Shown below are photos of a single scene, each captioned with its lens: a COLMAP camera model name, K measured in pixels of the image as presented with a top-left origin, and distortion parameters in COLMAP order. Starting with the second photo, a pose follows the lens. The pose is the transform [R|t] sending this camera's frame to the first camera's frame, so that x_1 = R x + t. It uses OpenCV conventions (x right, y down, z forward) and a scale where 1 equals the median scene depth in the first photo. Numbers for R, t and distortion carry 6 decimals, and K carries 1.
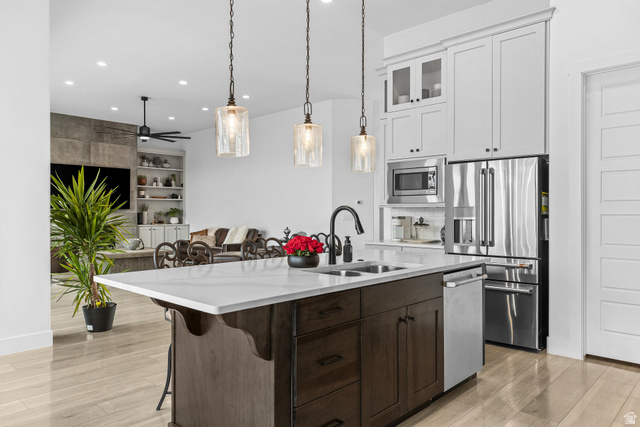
lens RADIAL K [[472.5, 0, 323.6], [0, 472.5, 209.1], [0, 0, 1]] dist [0.037602, 0.008740]
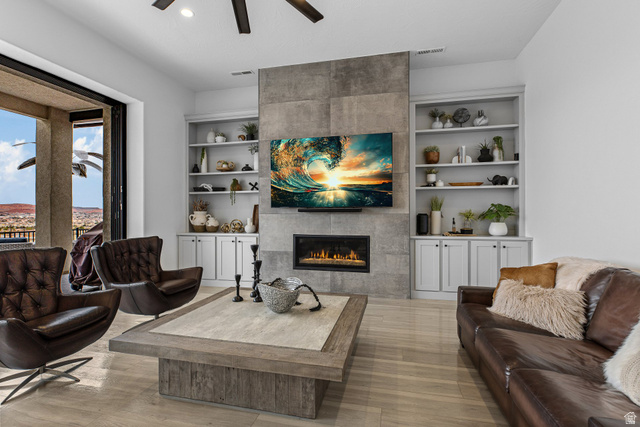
lens RADIAL K [[305.0, 0, 317.6], [0, 305.0, 214.2], [0, 0, 1]] dist [-0.000617, -0.000068]
pose [[0.499427, -0.006385, -0.866332, -0.137083], [0.006401, 0.999973, -0.003681, 0.008639], [0.866332, -0.003707, 0.499454, 0.695658]]
